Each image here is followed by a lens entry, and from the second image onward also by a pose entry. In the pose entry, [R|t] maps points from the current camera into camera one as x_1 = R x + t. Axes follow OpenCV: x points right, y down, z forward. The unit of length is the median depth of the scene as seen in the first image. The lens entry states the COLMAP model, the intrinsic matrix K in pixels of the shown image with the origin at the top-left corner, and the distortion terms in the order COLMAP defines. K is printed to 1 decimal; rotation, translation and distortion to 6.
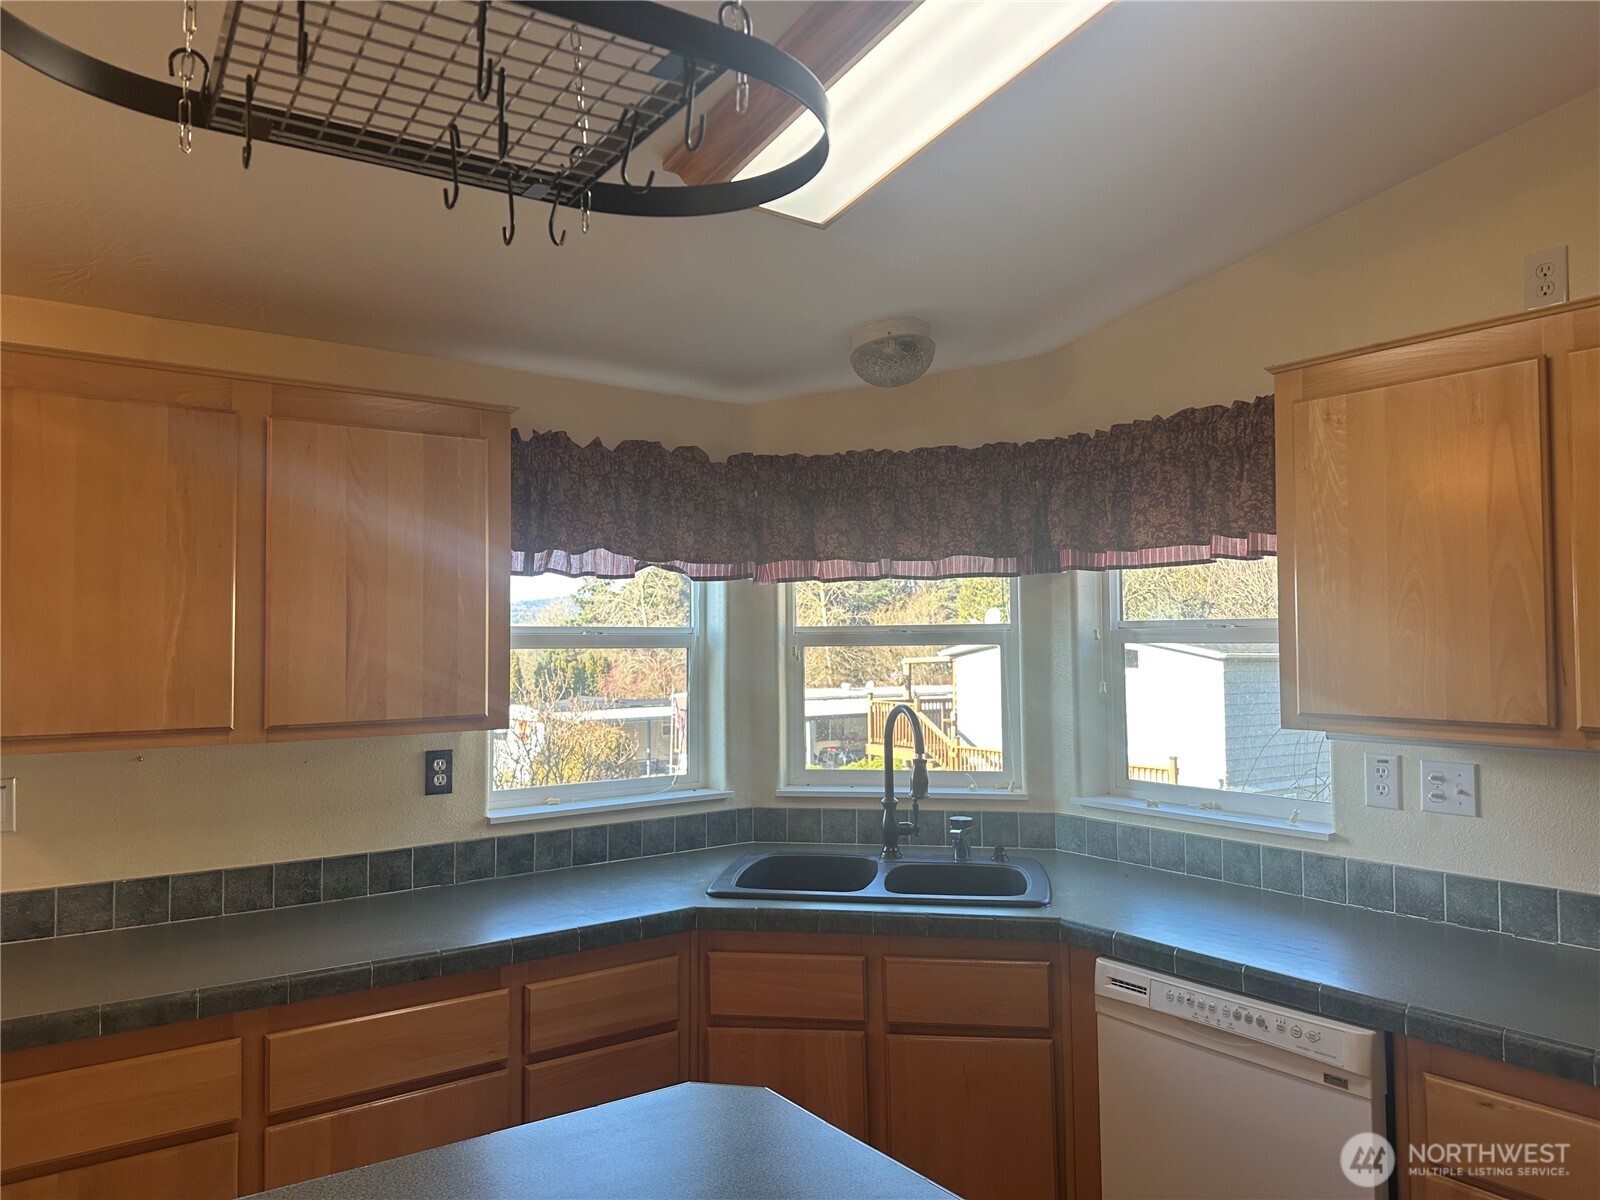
lens RADIAL K [[1071.1, 0, 881.1], [0, 1071.1, 585.5], [0, 0, 1]] dist [-0.003211, -0.002904]
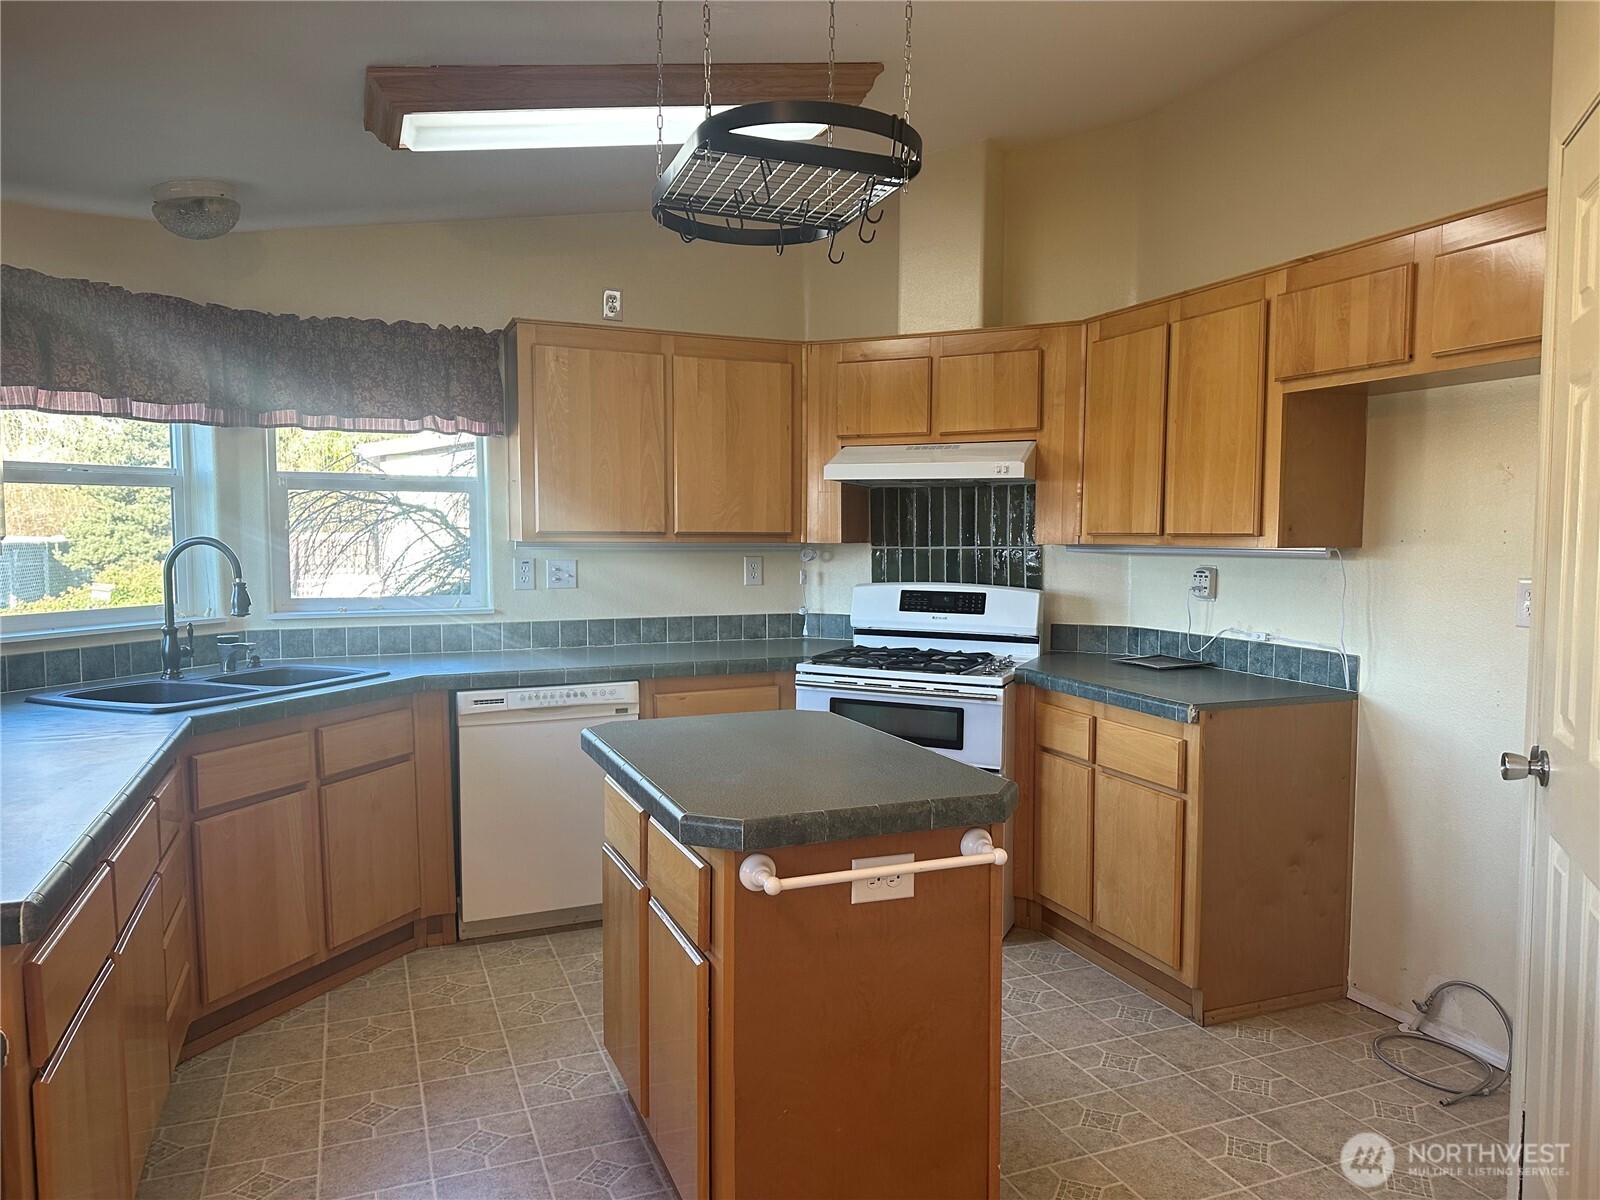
lens RADIAL K [[1127.7, 0, 795.1], [0, 1127.7, 593.8], [0, 0, 1]] dist [0.002746, -0.002569]
pose [[0.281685, -0.063083, 0.957431, -1.266550], [-0.061895, 0.994564, 0.083740, 0.043405], [-0.957509, -0.082849, 0.276249, 0.108725]]
